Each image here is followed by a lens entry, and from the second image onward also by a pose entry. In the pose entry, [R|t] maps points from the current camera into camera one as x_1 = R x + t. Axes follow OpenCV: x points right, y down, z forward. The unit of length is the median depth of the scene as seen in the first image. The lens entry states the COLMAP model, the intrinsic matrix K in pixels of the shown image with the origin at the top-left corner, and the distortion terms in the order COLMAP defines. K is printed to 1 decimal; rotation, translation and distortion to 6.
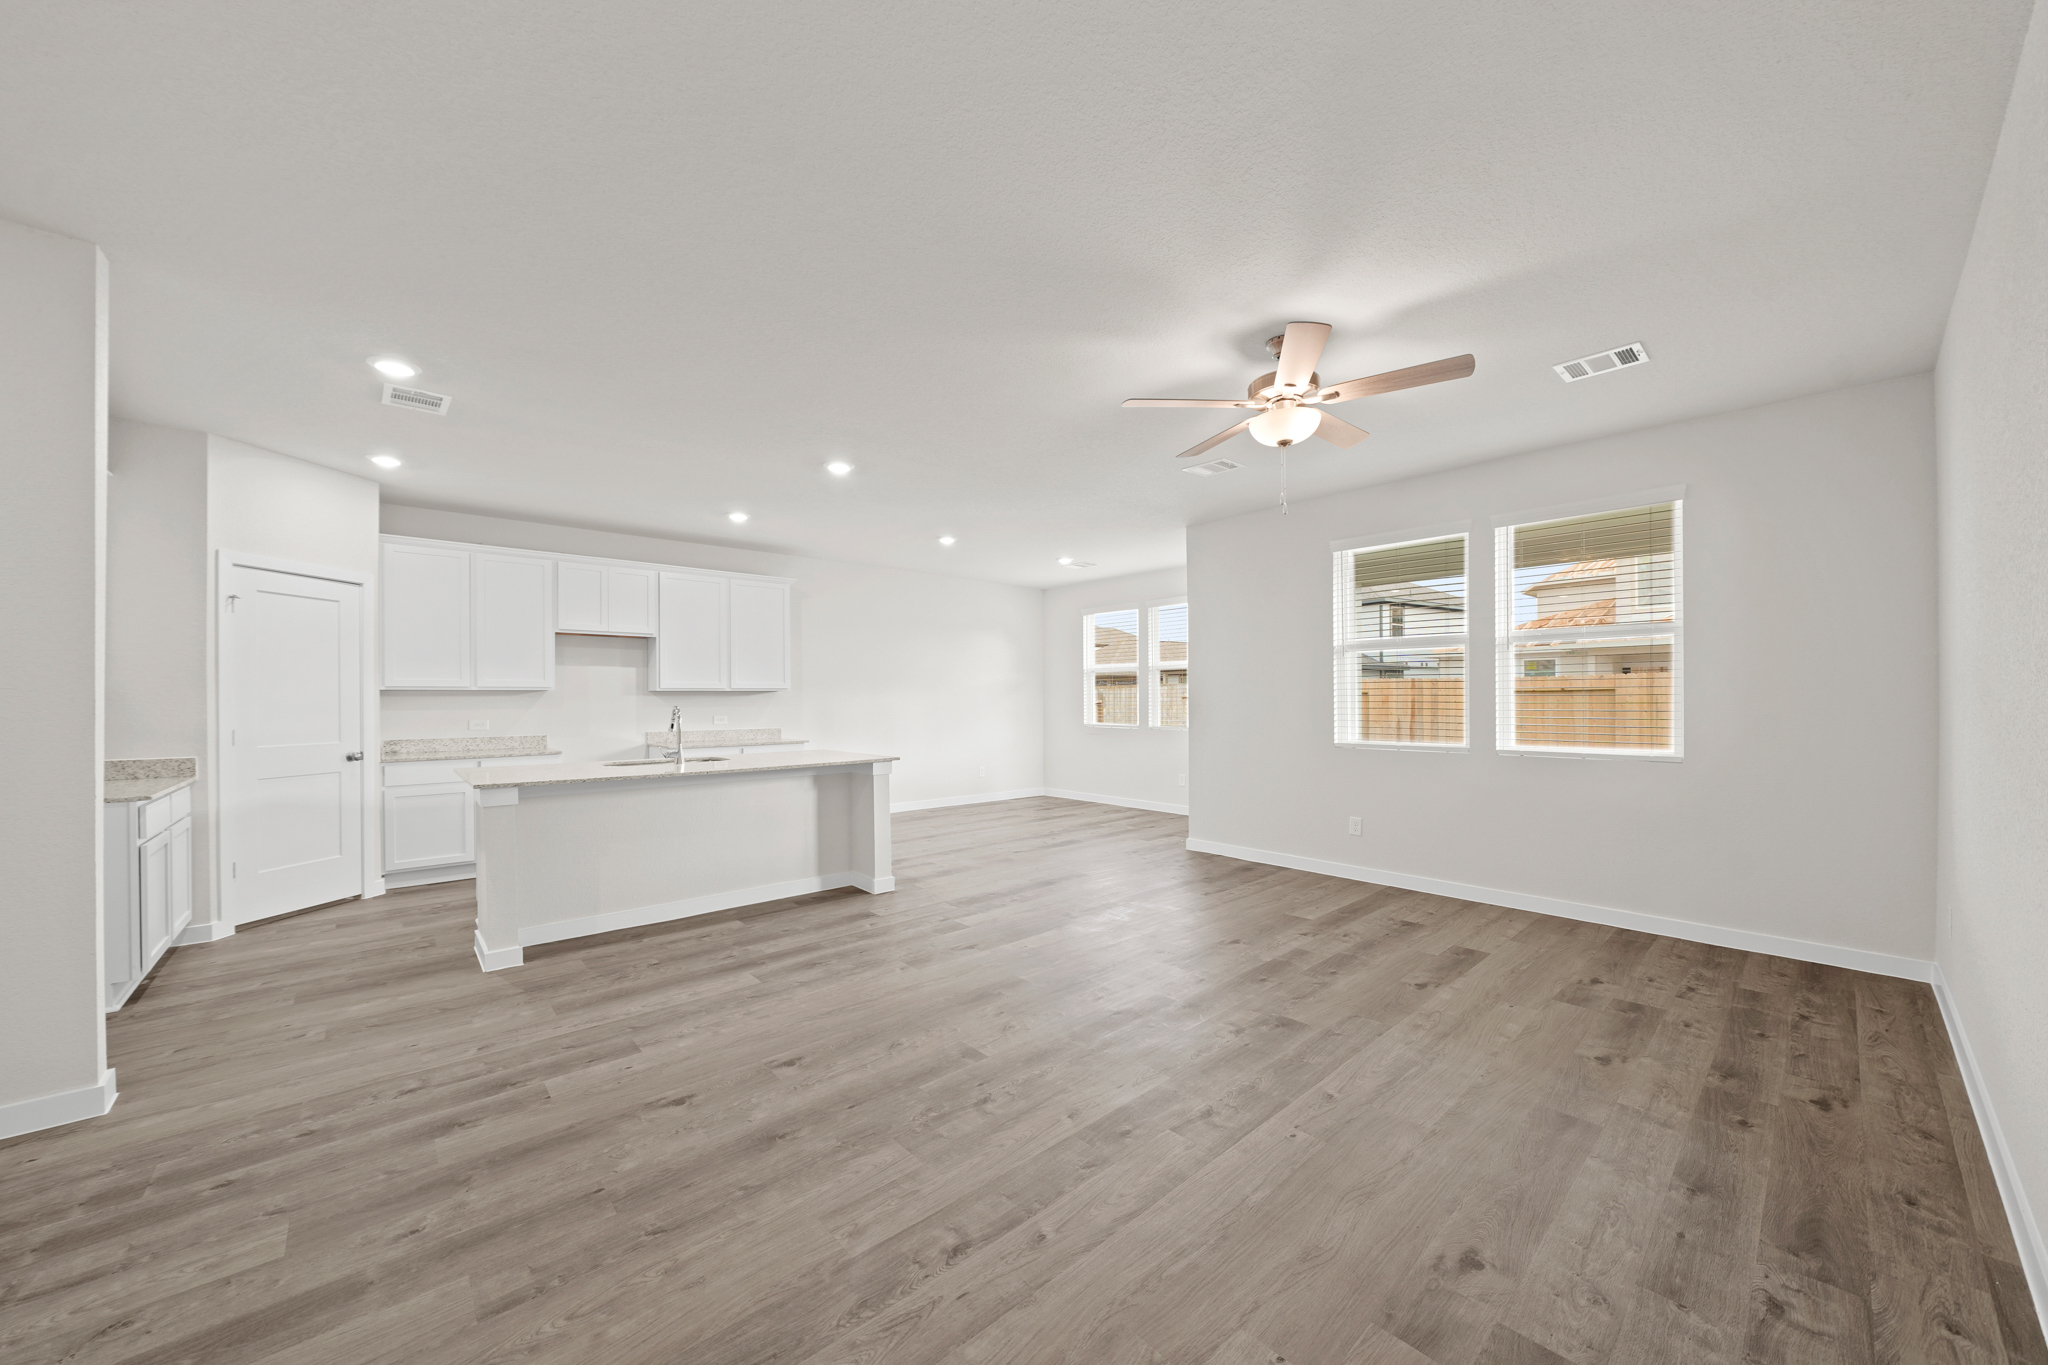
lens RADIAL K [[738.5, 0, 1023.6], [0, 738.5, 693.2], [0, 0, 1]] dist [-0.009984, -0.000414]
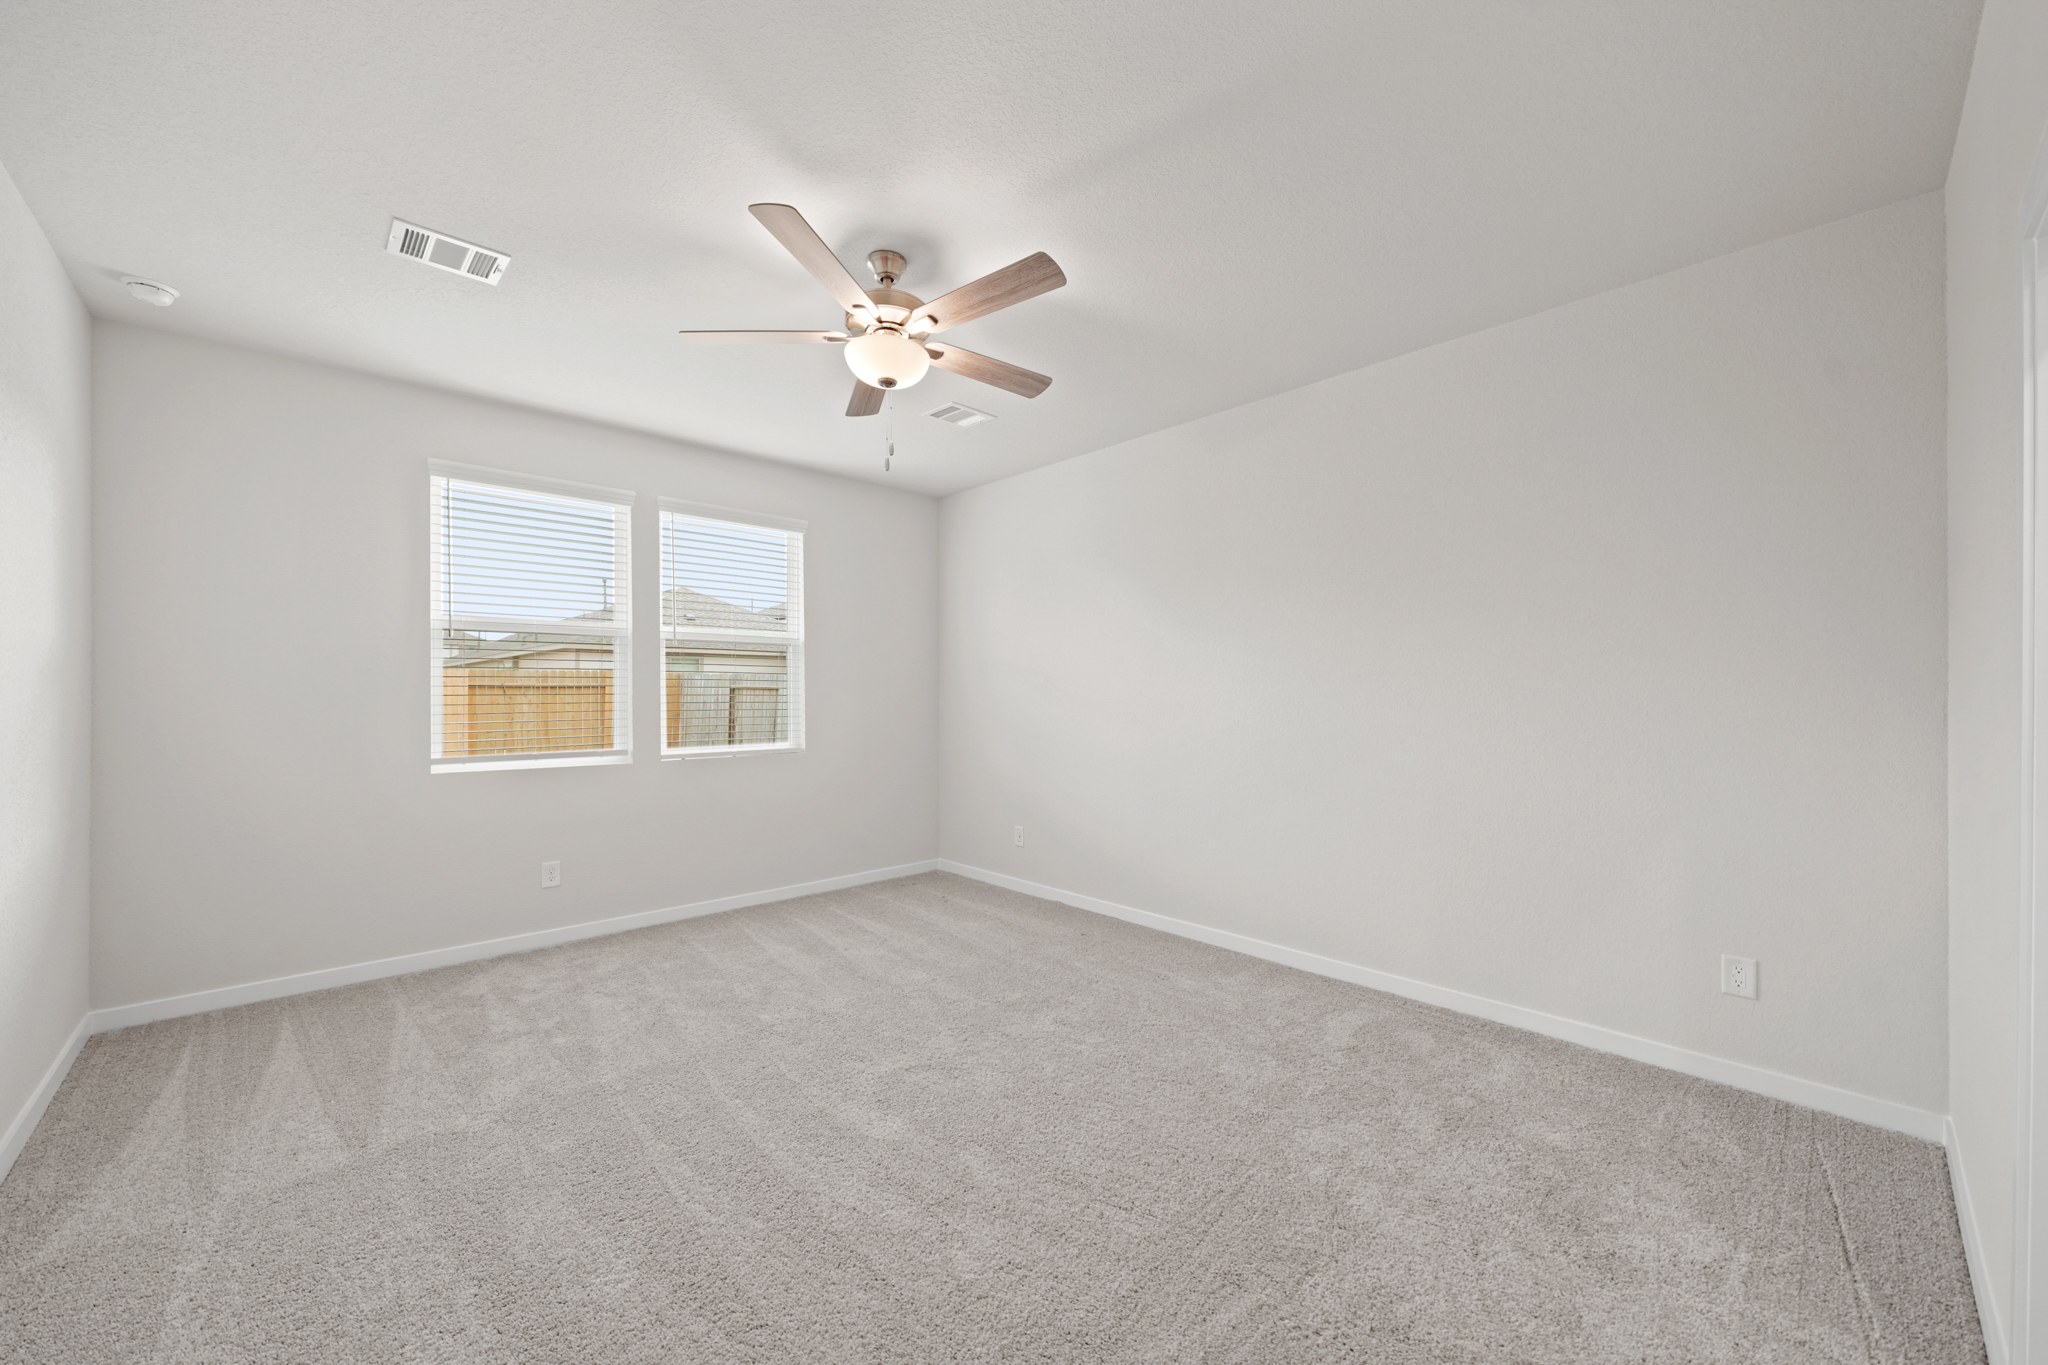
lens RADIAL K [[738.5, 0, 1014.2], [0, 738.5, 687.6], [0, 0, 1]] dist [-0.009984, -0.000414]
pose [[0.028048, 0.014667, 0.999499, -0.371595], [0.014458, 0.999782, -0.015077, 0.012681], [-0.999502, 0.014874, 0.027830, 0.674439]]
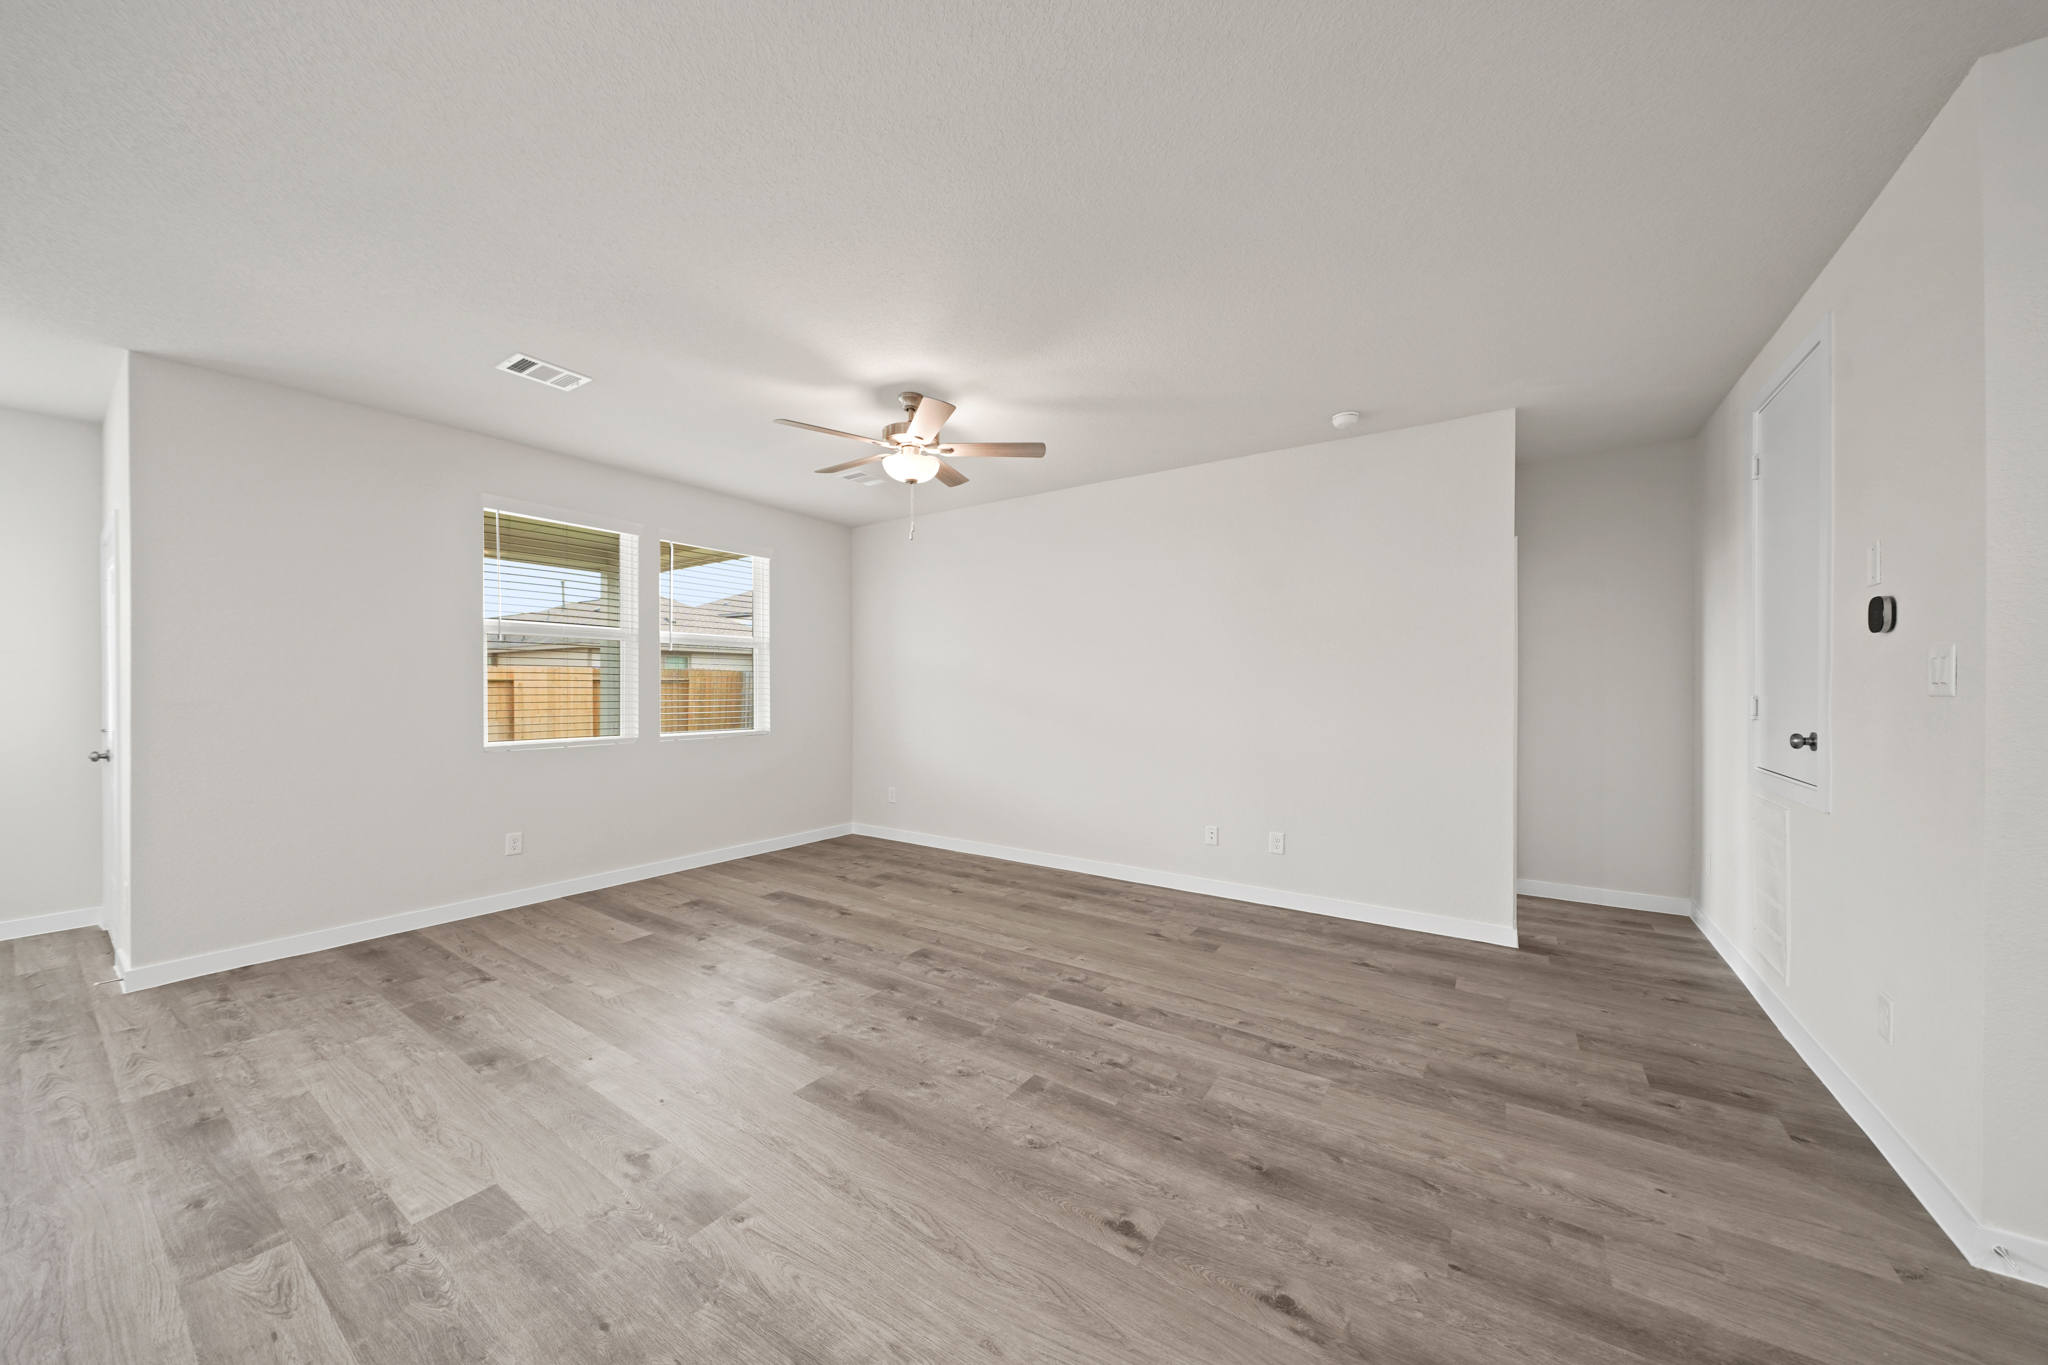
lens RADIAL K [[701.5, 0, 1025.9], [0, 701.5, 687.1], [0, 0, 1]] dist [-0.003856, -0.000658]
pose [[-0.243778, 0.004849, 0.969819, -0.652175], [-0.006270, 0.999959, -0.006576, 0.004473], [-0.969811, -0.007684, -0.243737, 0.880371]]
